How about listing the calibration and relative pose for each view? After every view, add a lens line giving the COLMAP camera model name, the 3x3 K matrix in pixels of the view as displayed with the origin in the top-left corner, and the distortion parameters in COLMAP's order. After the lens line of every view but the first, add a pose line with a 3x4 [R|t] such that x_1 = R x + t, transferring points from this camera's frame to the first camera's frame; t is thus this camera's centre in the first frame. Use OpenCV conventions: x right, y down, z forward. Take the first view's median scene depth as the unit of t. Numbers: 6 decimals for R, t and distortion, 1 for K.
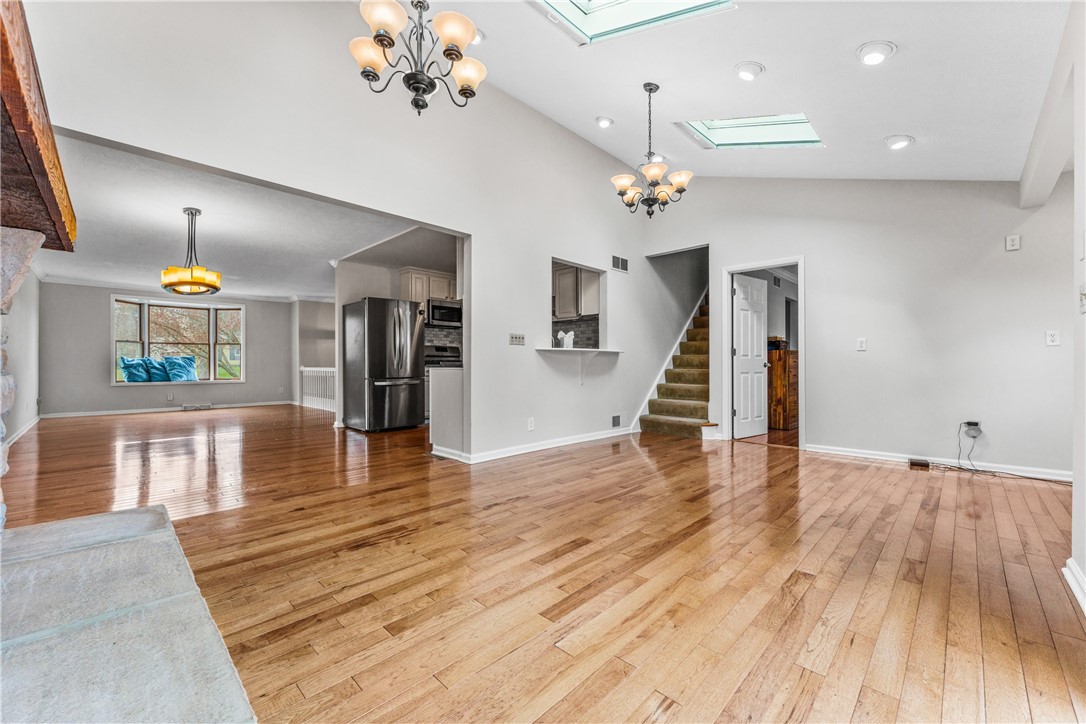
lens RADIAL K [[438.8, 0, 544.2], [0, 438.8, 364.6], [0, 0, 1]] dist [-0.002907, -0.000472]
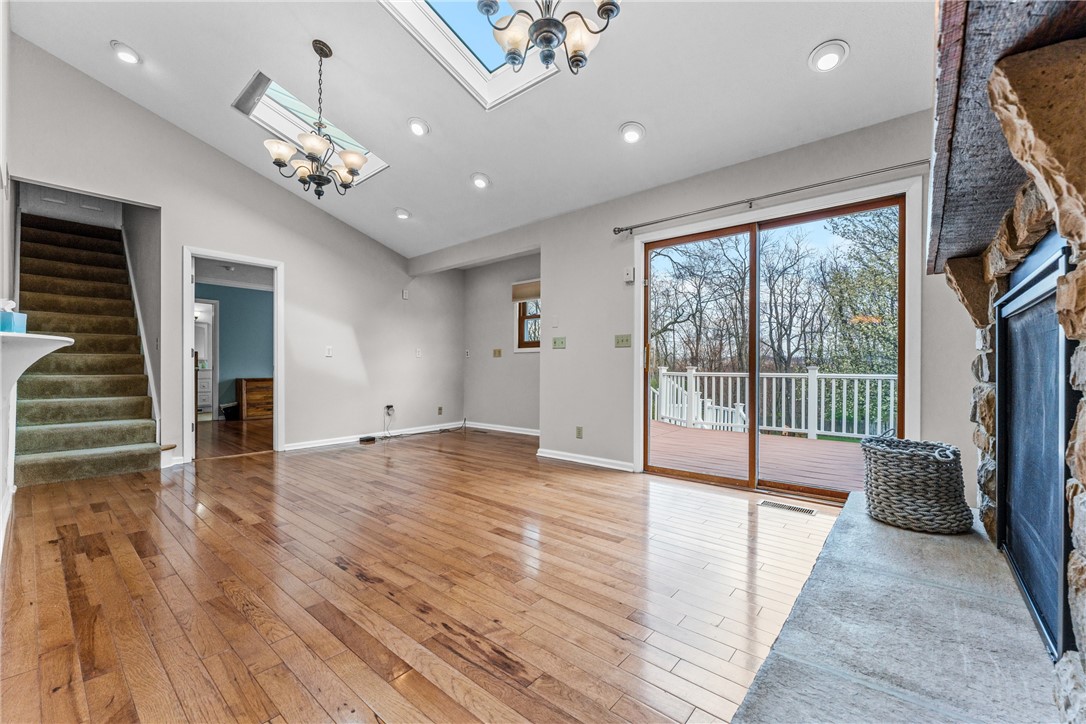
lens RADIAL K [[438.8, 0, 542.7], [0, 438.8, 367.4], [0, 0, 1]] dist [-0.002907, -0.000472]
pose [[-0.079881, 0.000073, 0.996804, -0.606628], [-0.002205, 0.999998, -0.000250, -0.004367], [-0.996802, -0.002218, -0.079880, 0.578588]]
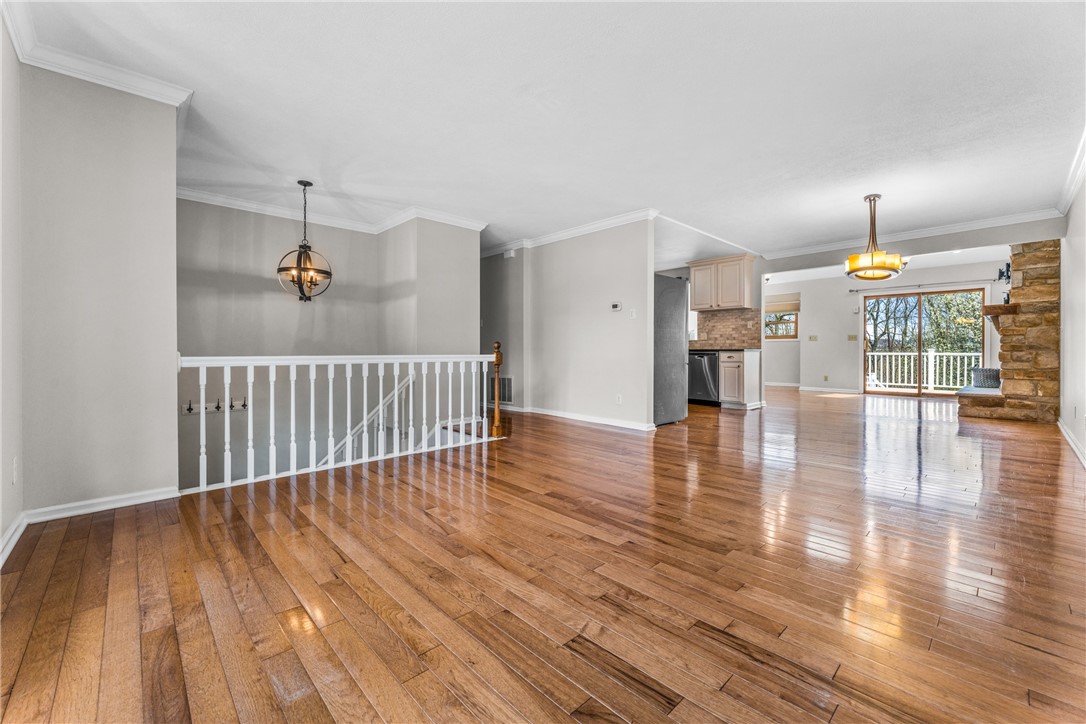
lens RADIAL K [[438.8, 0, 544.8], [0, 438.8, 353.3], [0, 0, 1]] dist [-0.002907, -0.000472]
pose [[0.034900, -0.004583, 0.999380, -2.046662], [-0.000978, 0.999989, 0.004620, 0.008200], [-0.999390, -0.001138, 0.034895, 1.901997]]
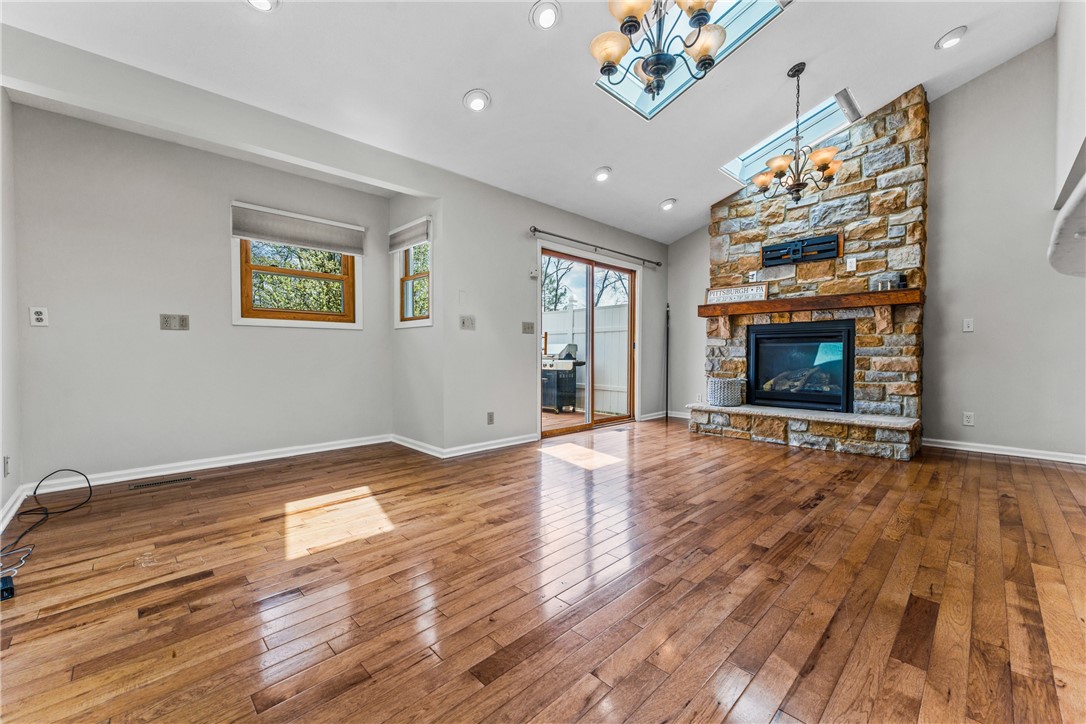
lens RADIAL K [[438.8, 0, 539.8], [0, 438.8, 356.7], [0, 0, 1]] dist [-0.002907, -0.000472]
pose [[-0.999934, 0.000527, 0.011479, 0.359792], [0.000554, 0.999997, 0.002345, 0.007099], [-0.011478, 0.002351, -0.999931, 1.458240]]
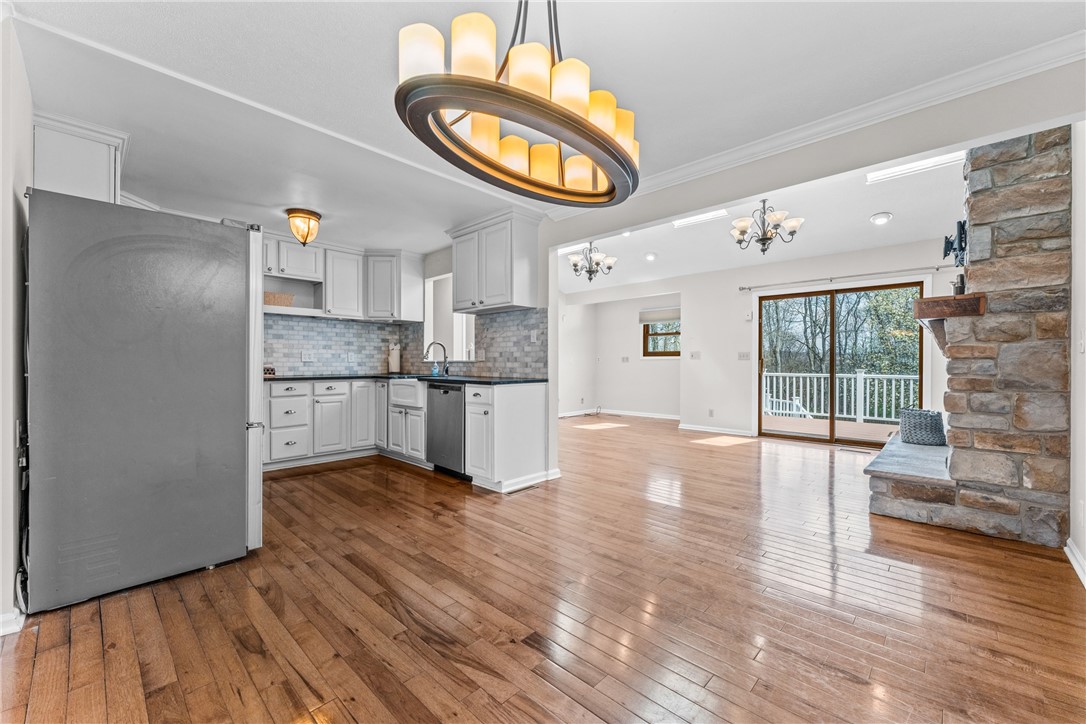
lens RADIAL K [[438.8, 0, 534.1], [0, 438.8, 365.8], [0, 0, 1]] dist [-0.002907, -0.000472]
pose [[-0.015713, -0.004773, 0.999865, -1.258267], [-0.001713, 0.999987, 0.004747, -0.036246], [-0.999875, -0.001638, -0.015721, 1.138265]]
